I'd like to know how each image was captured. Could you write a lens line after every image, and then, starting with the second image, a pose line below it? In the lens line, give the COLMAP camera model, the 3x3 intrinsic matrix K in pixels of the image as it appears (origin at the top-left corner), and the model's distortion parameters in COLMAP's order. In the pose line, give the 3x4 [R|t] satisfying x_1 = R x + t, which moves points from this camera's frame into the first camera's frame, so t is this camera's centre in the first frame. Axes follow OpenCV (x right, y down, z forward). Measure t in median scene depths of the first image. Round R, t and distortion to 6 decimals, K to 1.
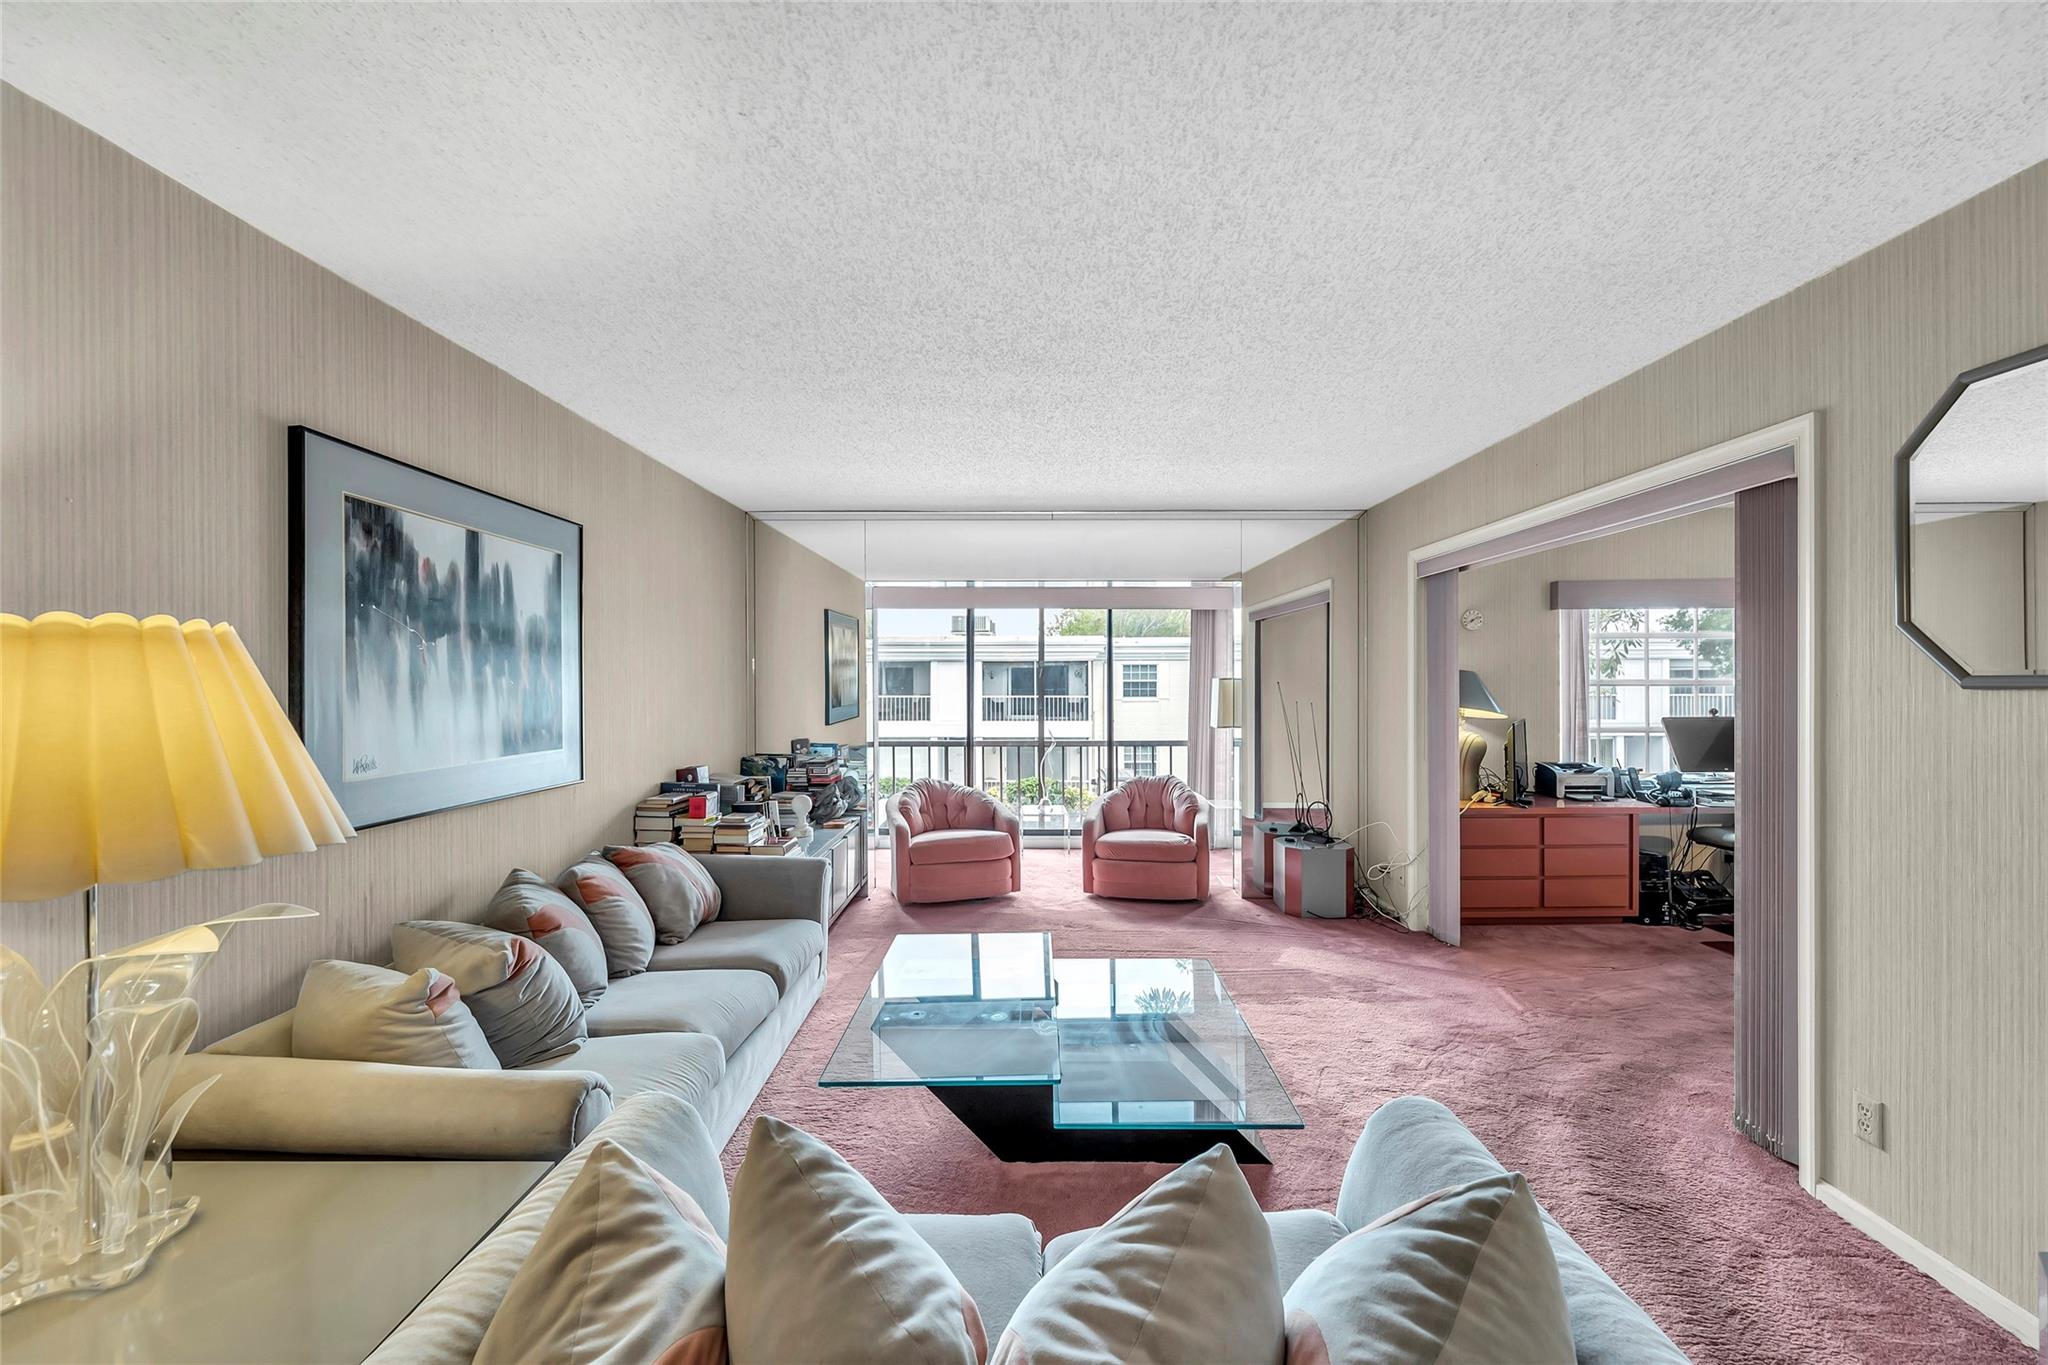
lens RADIAL K [[836.4, 0, 1021.2], [0, 836.4, 681.9], [0, 0, 1]] dist [0.003939, -0.000207]
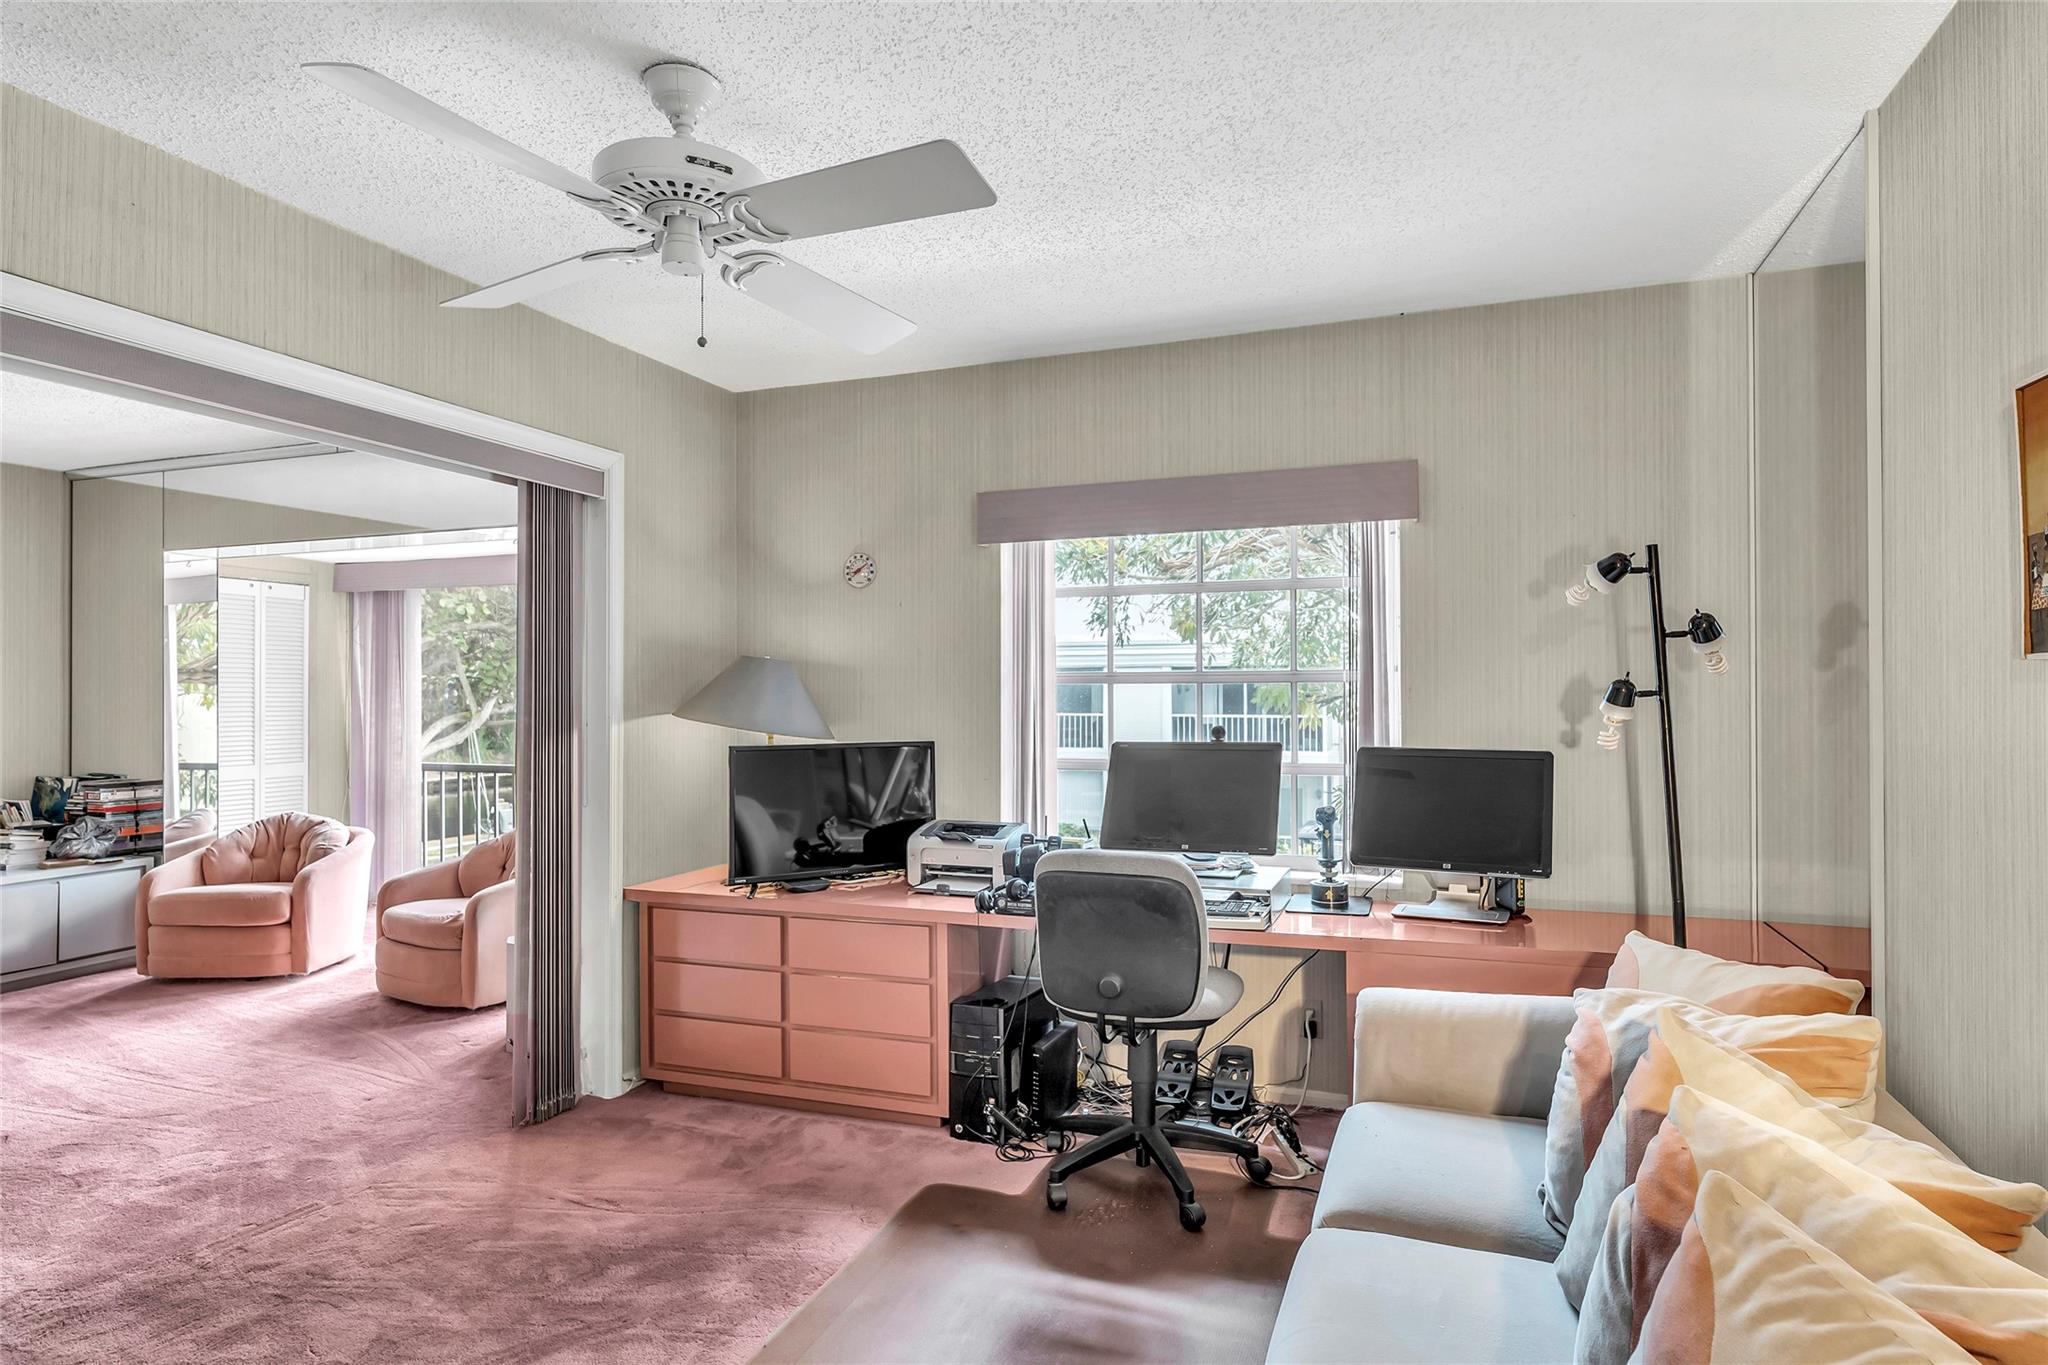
lens RADIAL K [[1100.4, 0, 1026.6], [0, 1100.4, 692.1], [0, 0, 1]] dist [0.002239, -0.000234]
pose [[0.938292, -0.002012, -0.345838, 1.139359], [-0.000070, 0.999982, -0.006009, 0.018950], [0.345844, 0.005663, 0.938275, 0.411783]]
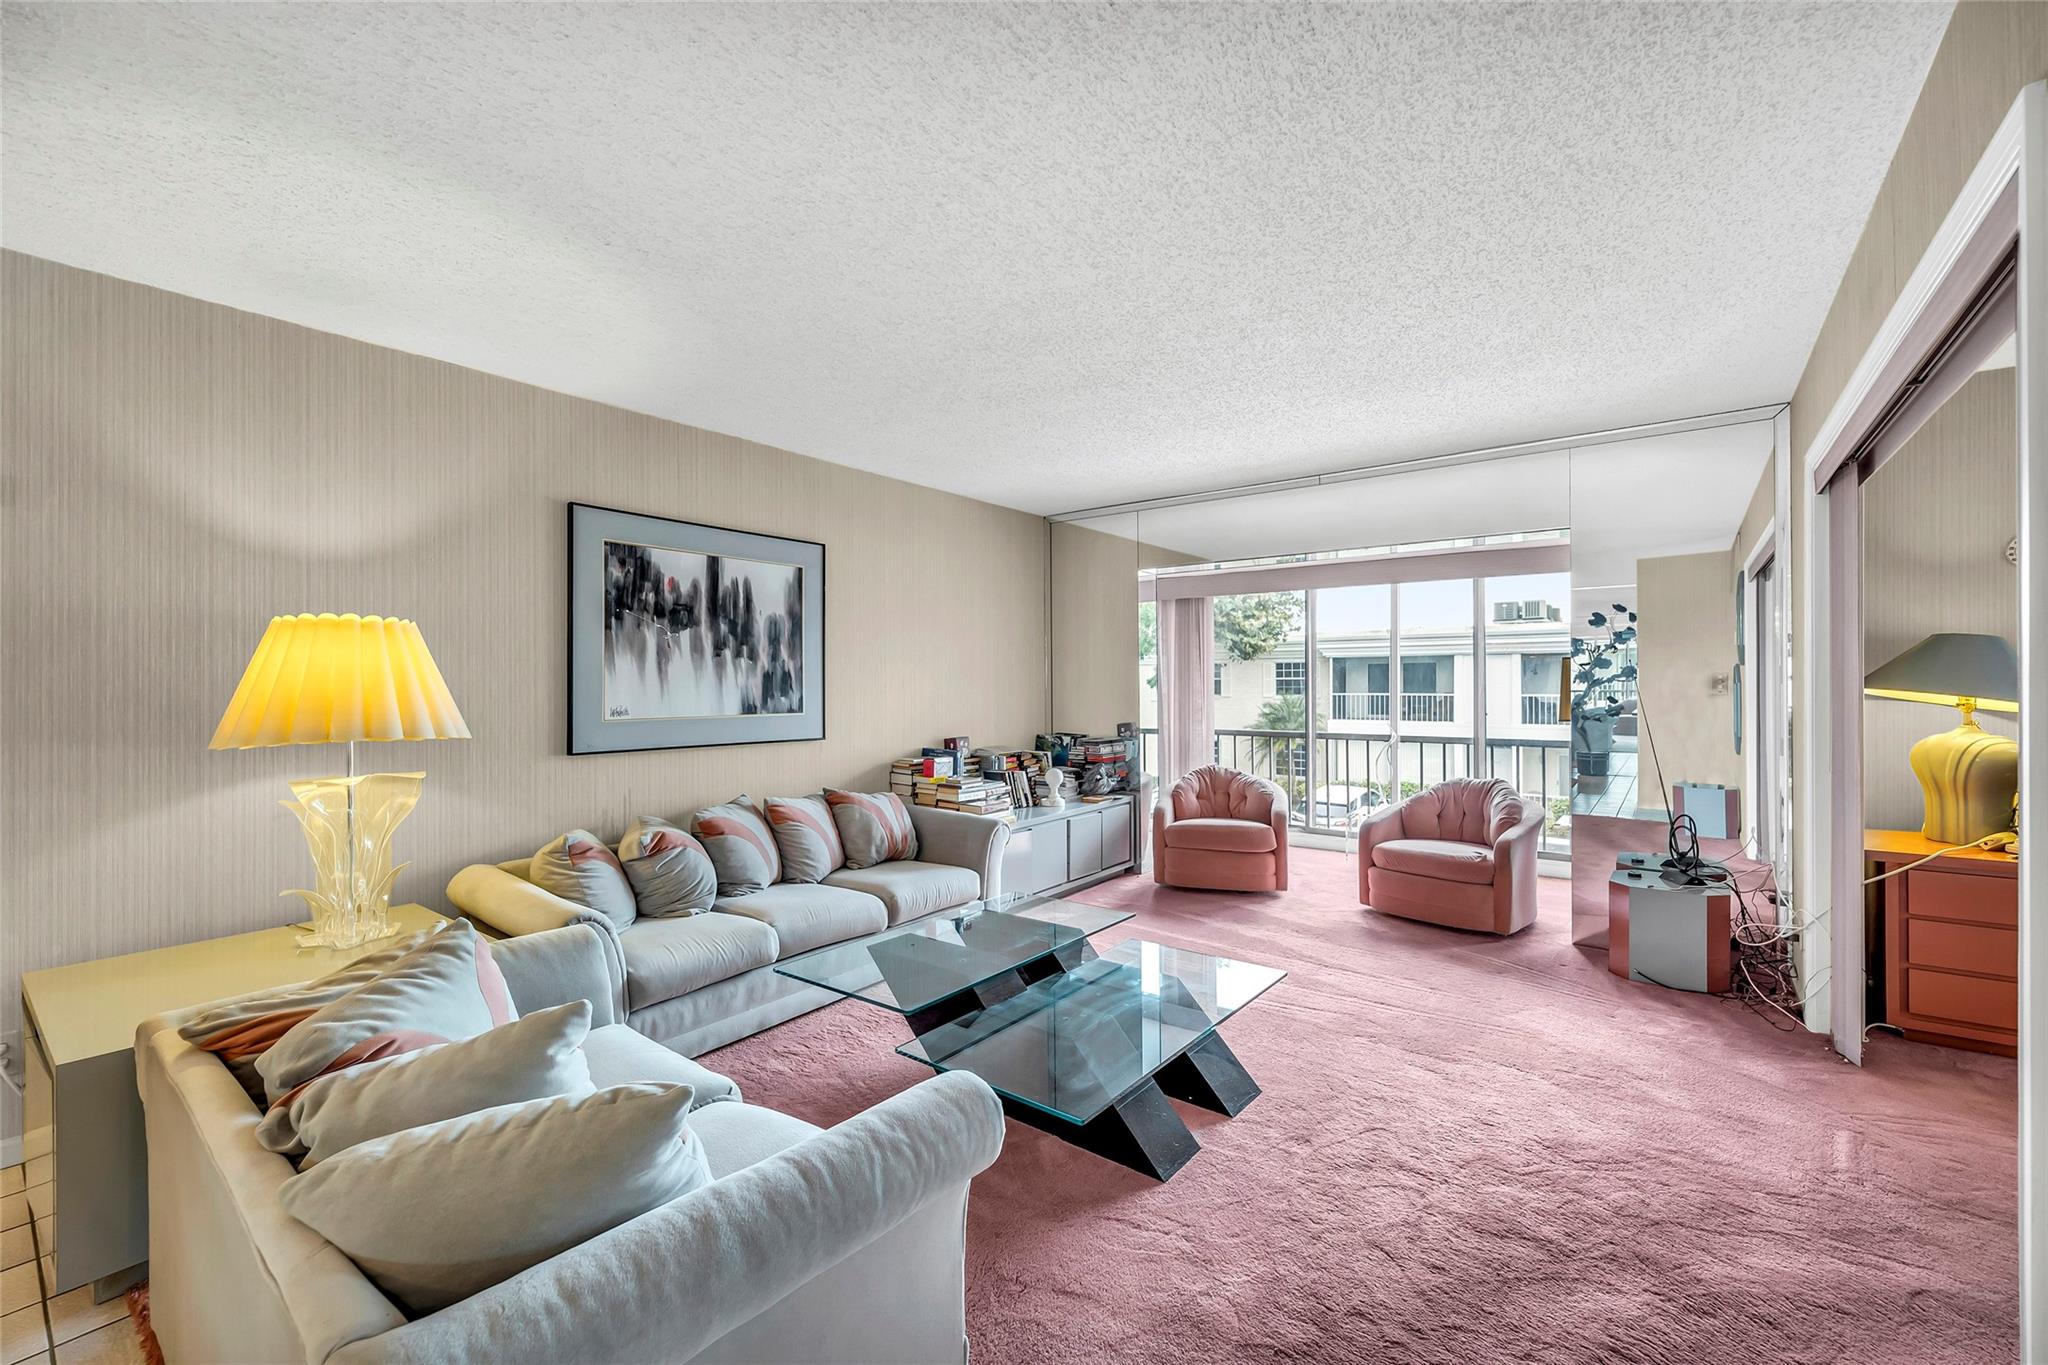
lens RADIAL K [[836.4, 0, 1021.2], [0, 836.4, 681.9], [0, 0, 1]] dist [0.003939, -0.000207]
pose [[0.796508, -0.001347, -0.604626, 0.409702], [0.001656, 0.999999, -0.000046, 0.023684], [0.604625, -0.000965, 0.796509, 0.111368]]
